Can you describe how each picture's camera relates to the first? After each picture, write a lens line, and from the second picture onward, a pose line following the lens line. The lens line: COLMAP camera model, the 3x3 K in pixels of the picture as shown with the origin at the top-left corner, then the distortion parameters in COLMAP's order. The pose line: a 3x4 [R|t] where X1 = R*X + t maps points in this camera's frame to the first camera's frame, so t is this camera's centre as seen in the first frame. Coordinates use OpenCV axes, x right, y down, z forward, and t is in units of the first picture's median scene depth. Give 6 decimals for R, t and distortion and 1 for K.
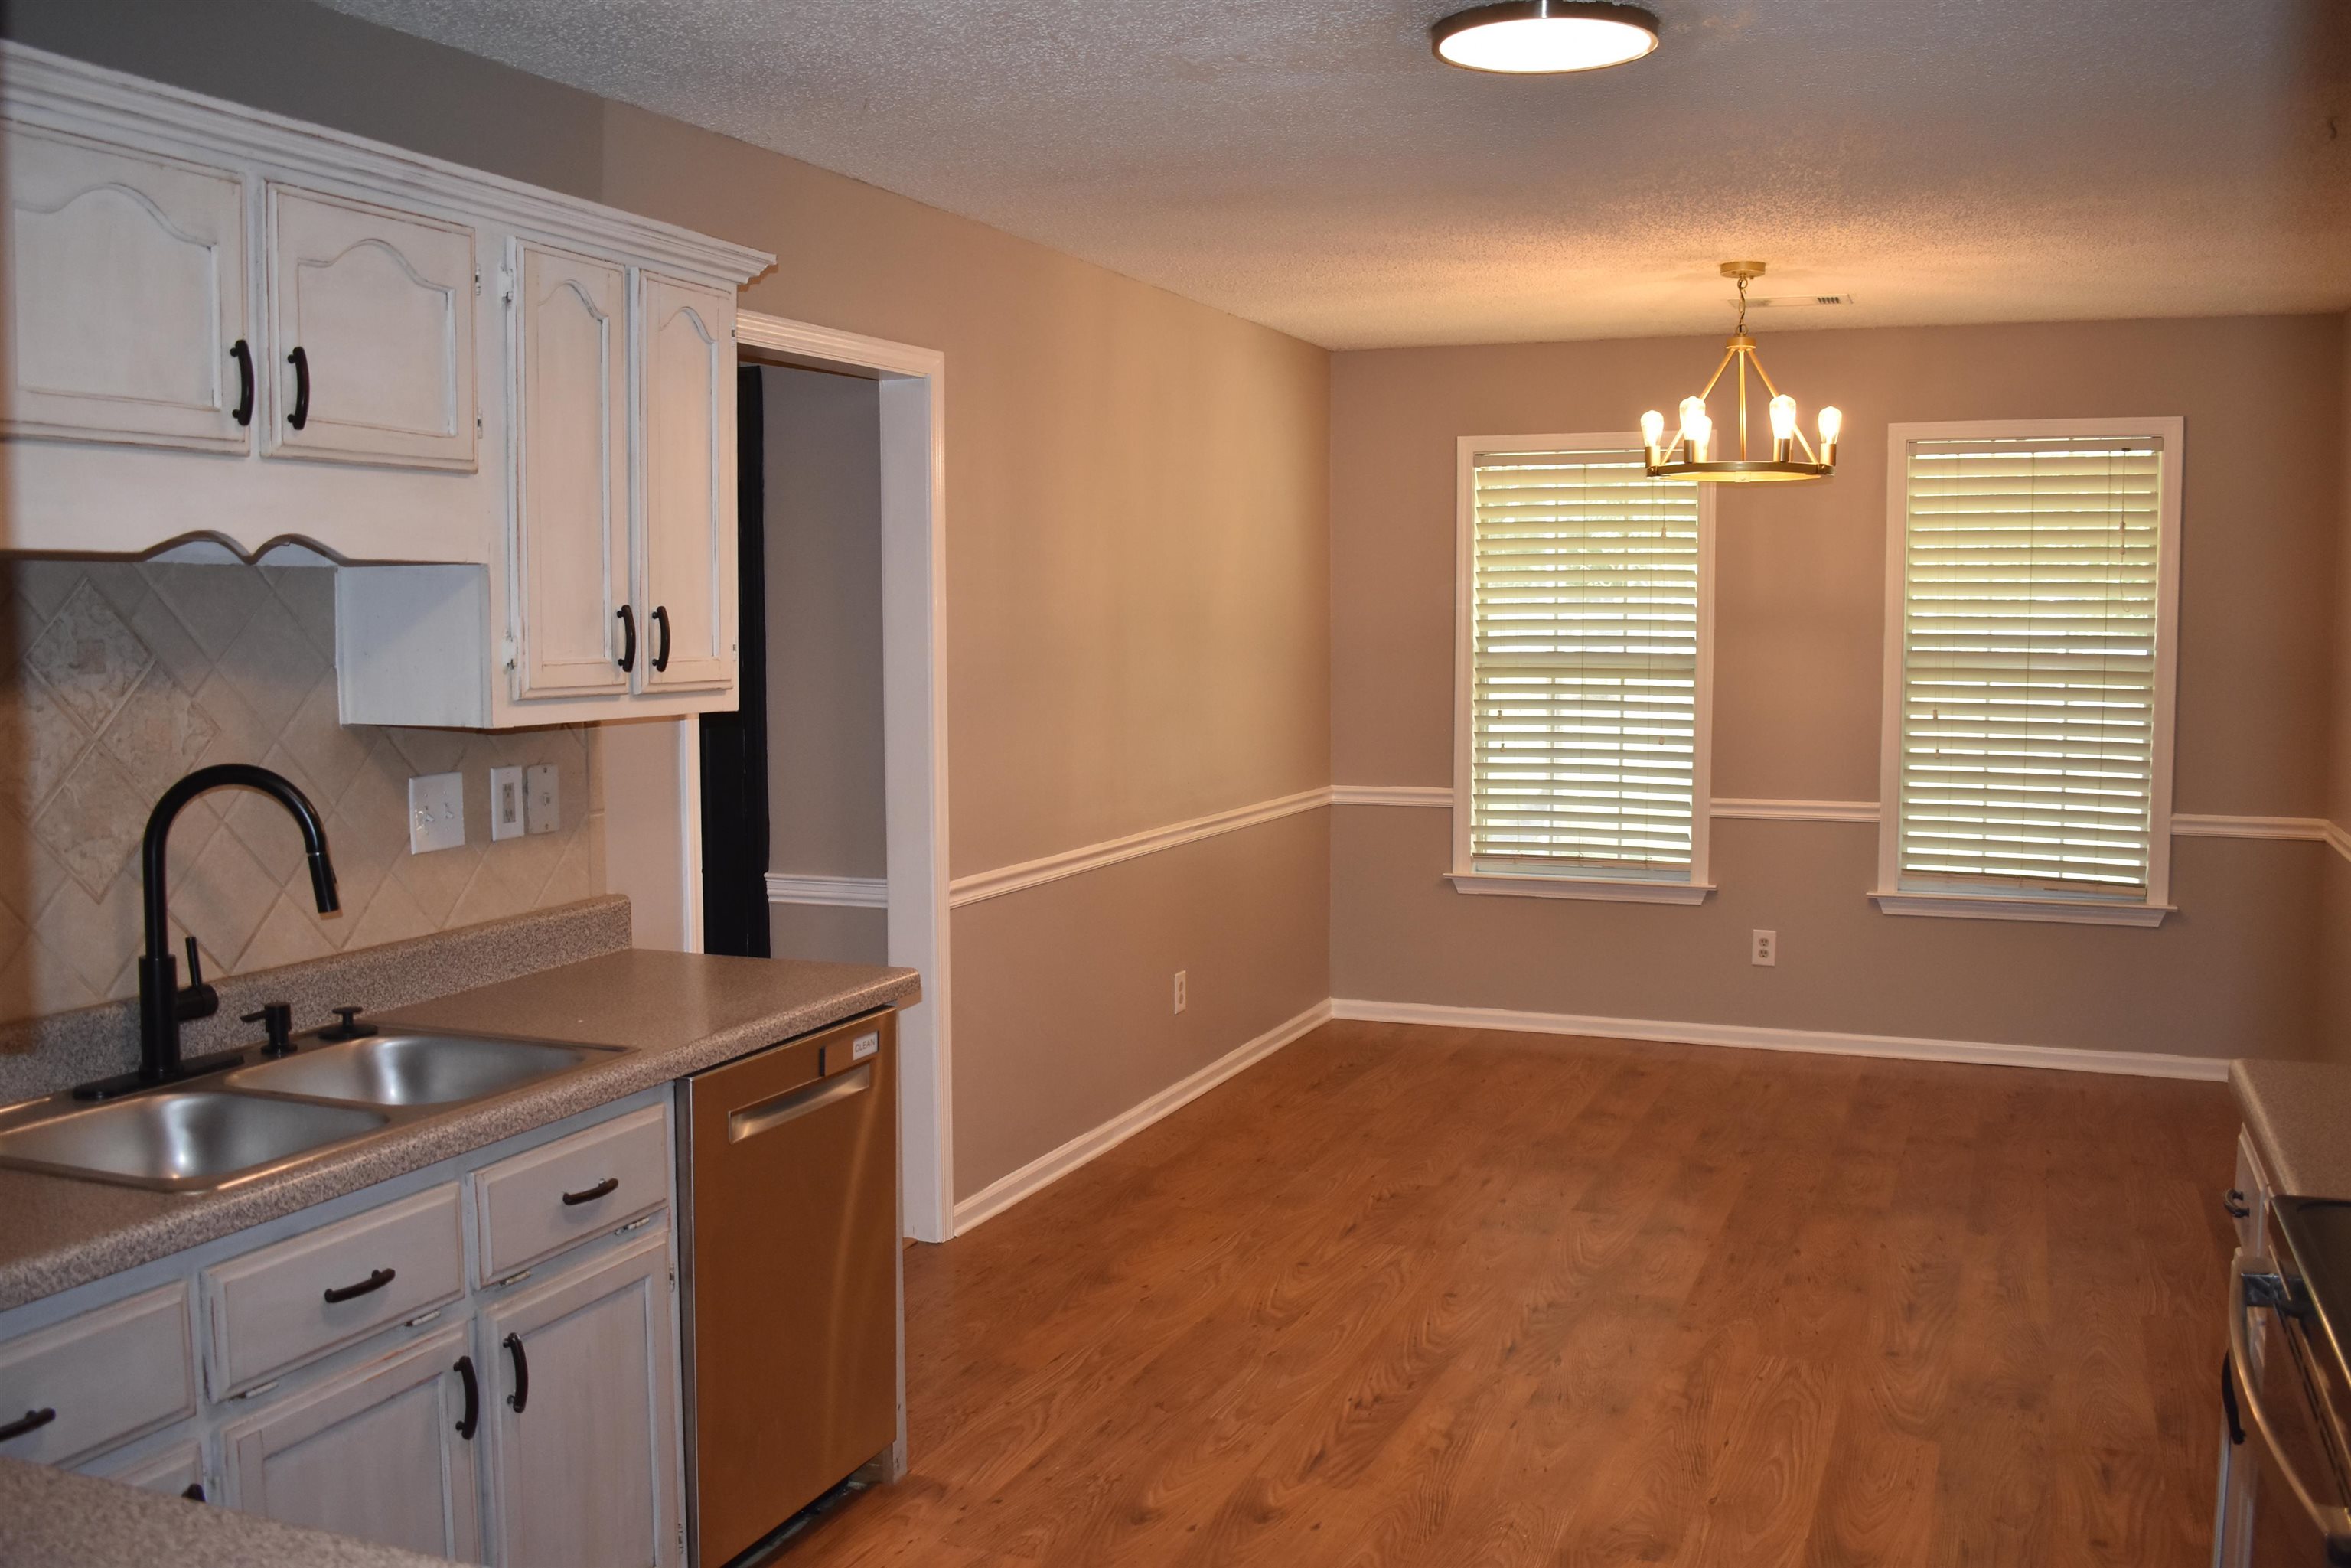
lens RADIAL K [[2143.3, 0, 1175.5], [0, 2143.3, 784.0], [0, 0, 1]] dist [-0.080422, 0.003525]
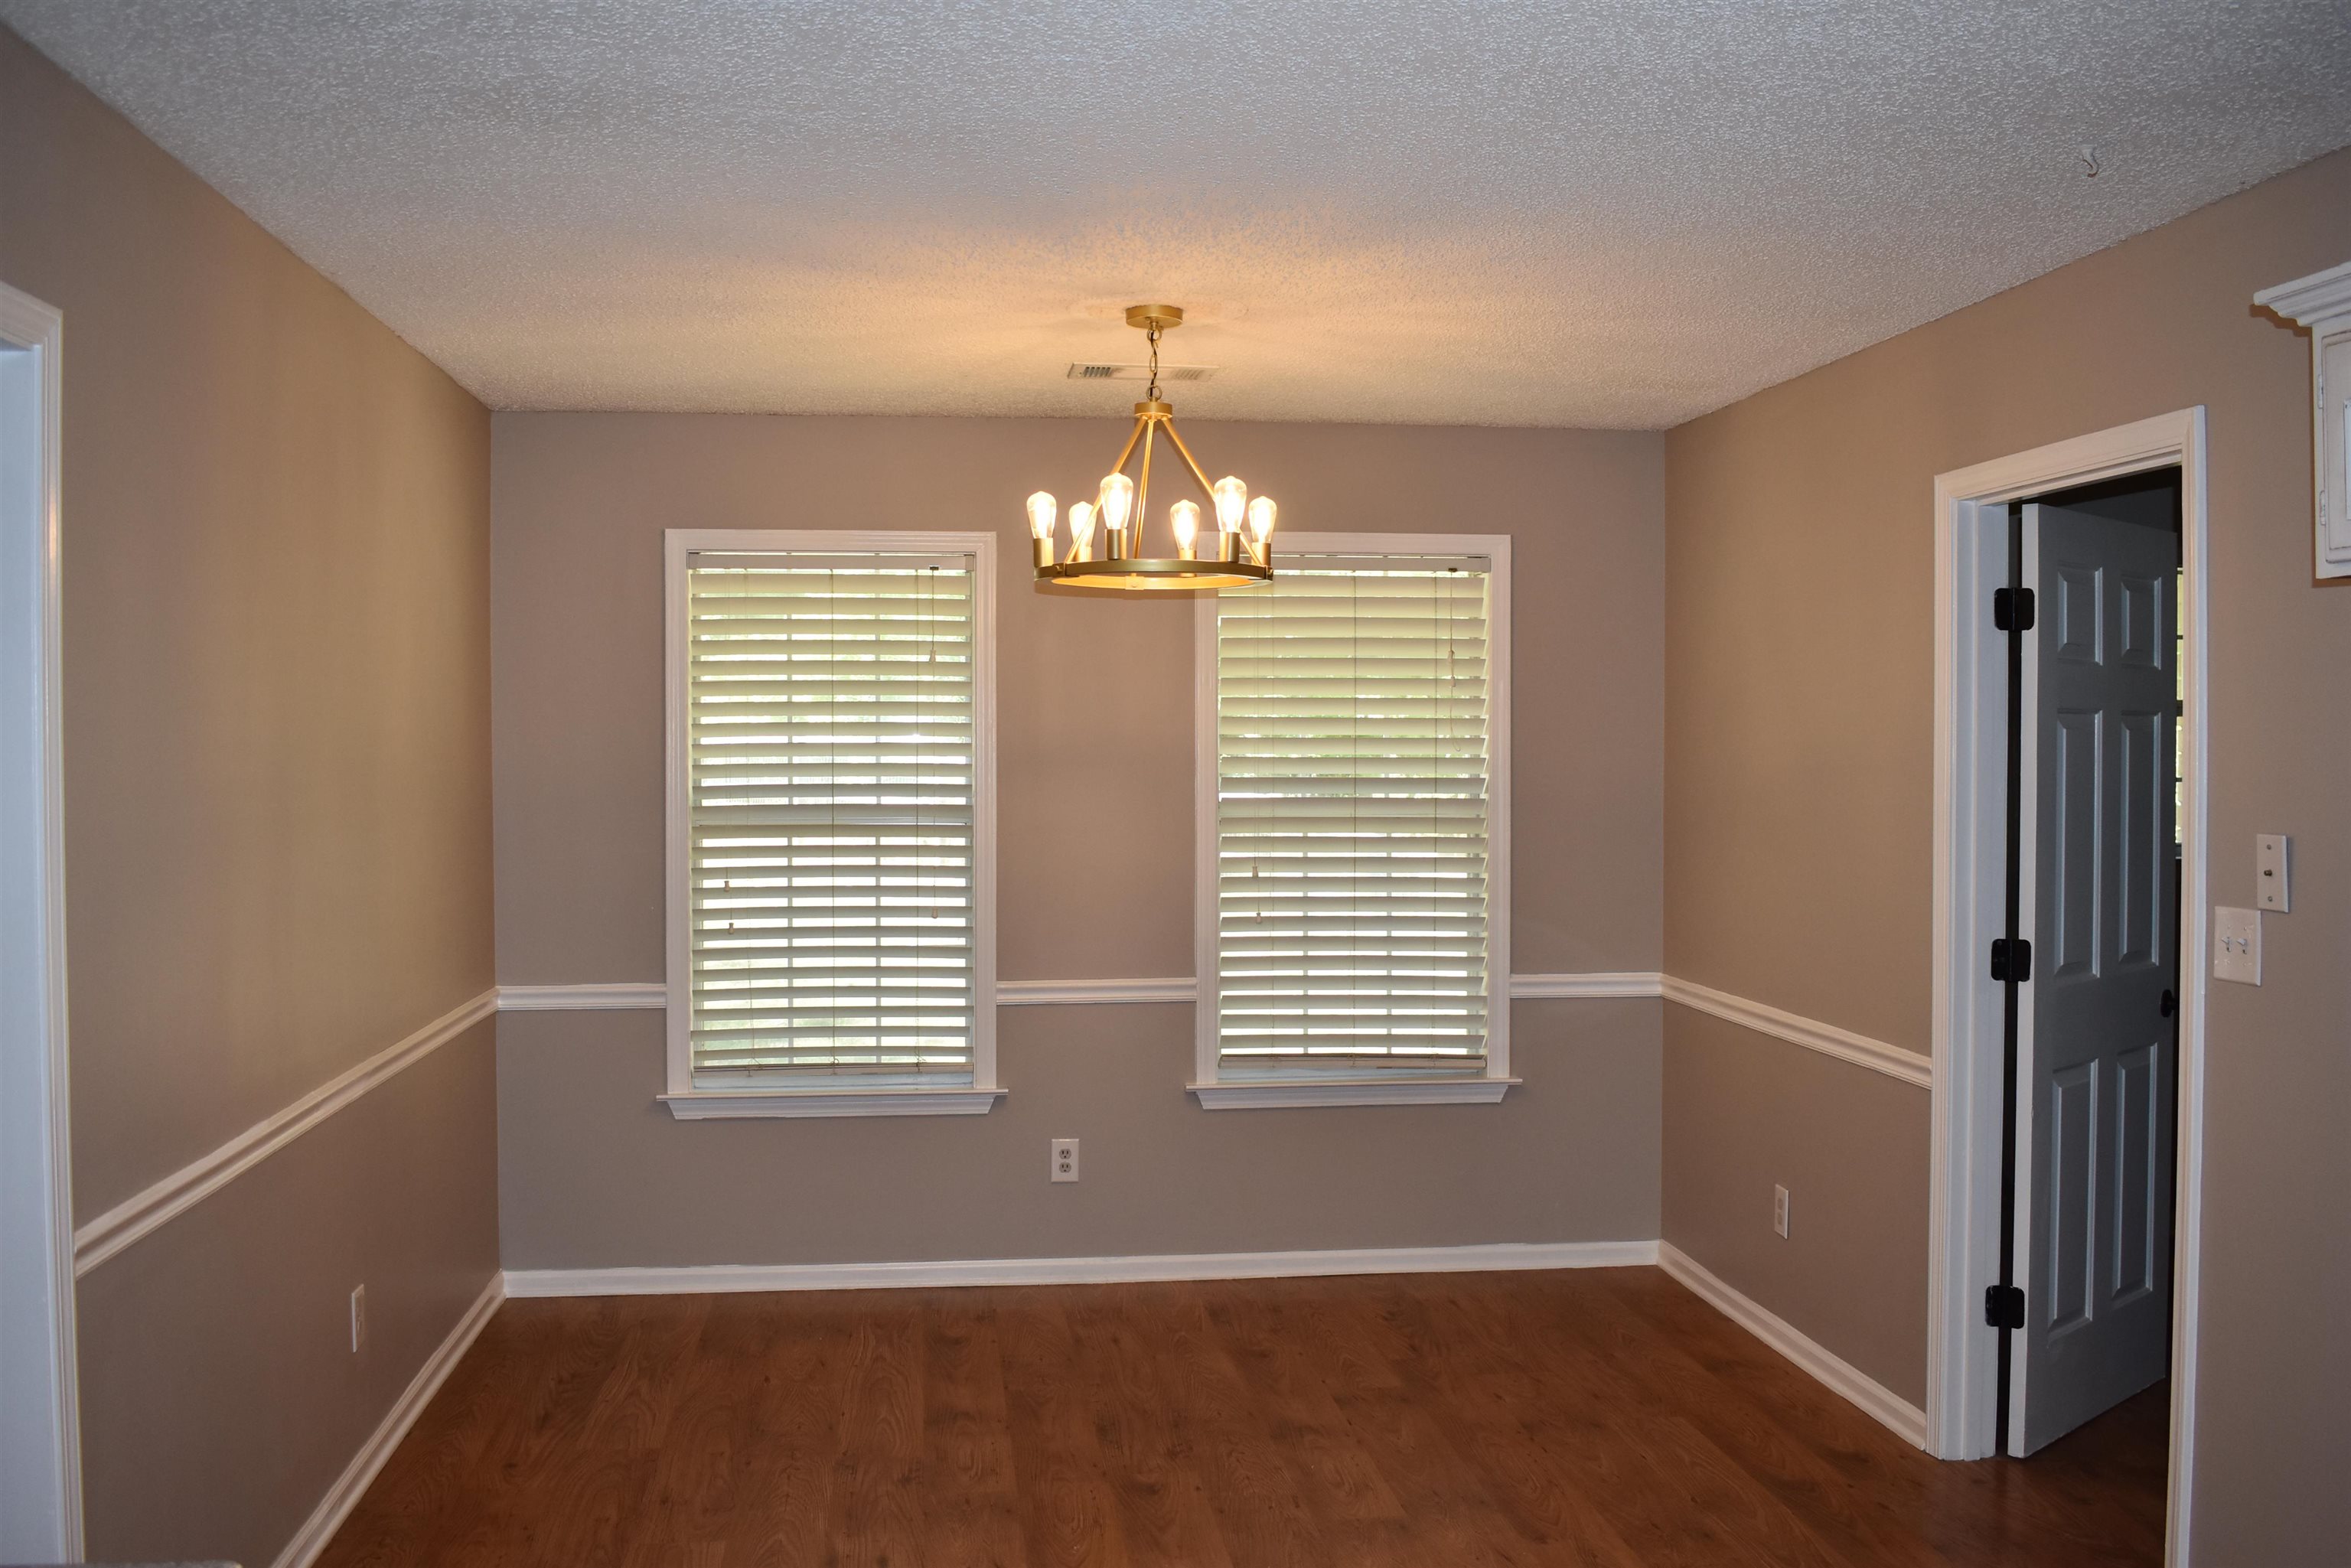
lens RADIAL K [[2111.9, 0, 1175.5], [0, 2111.9, 784.0], [0, 0, 1]] dist [-0.080030, -0.002278]
pose [[0.873426, -0.009248, 0.486869, -0.080903], [0.040254, 0.997769, -0.053262, -0.023228], [-0.485290, 0.066119, 0.871850, 0.260887]]
